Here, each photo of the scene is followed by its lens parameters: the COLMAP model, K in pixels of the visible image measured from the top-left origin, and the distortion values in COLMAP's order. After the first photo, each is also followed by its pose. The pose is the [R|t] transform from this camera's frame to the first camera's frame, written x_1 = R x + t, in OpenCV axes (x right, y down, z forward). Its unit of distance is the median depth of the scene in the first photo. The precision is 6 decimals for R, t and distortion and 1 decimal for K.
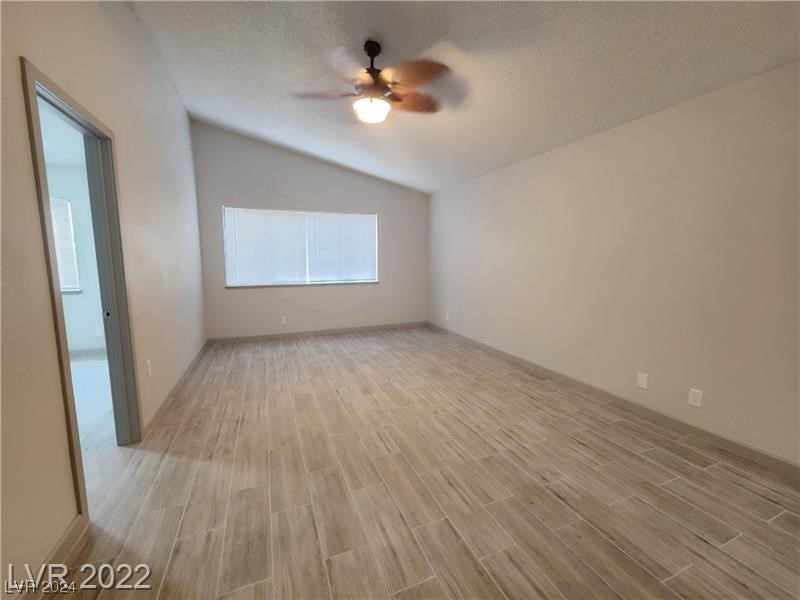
lens RADIAL K [[330.8, 0, 399.9], [0, 330.8, 296.5], [0, 0, 1]] dist [-0.000513, -0.000282]
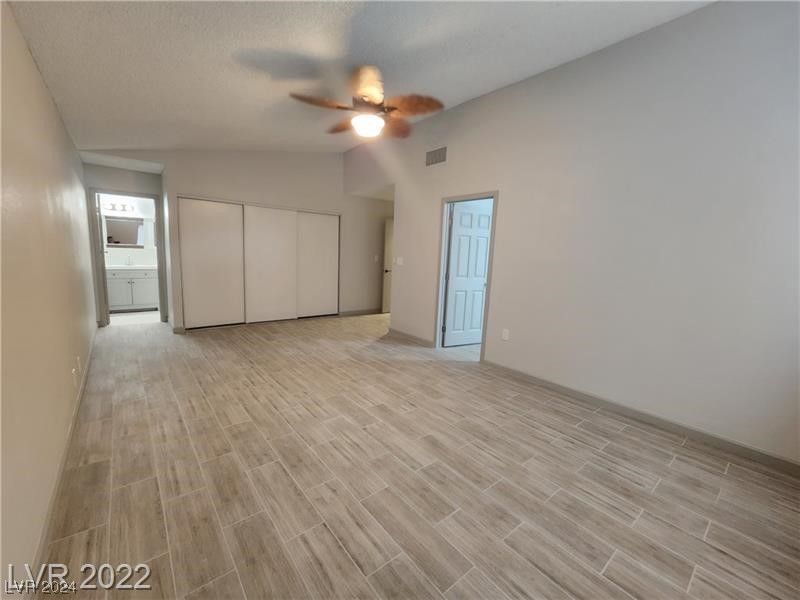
lens RADIAL K [[330.8, 0, 400.2], [0, 330.8, 300.8], [0, 0, 1]] dist [-0.000513, -0.000282]
pose [[-0.952119, 0.005619, -0.305677, 0.125706], [-0.076441, 0.963700, 0.255812, -0.228999], [0.296018, 0.266929, -0.917127, 1.792678]]
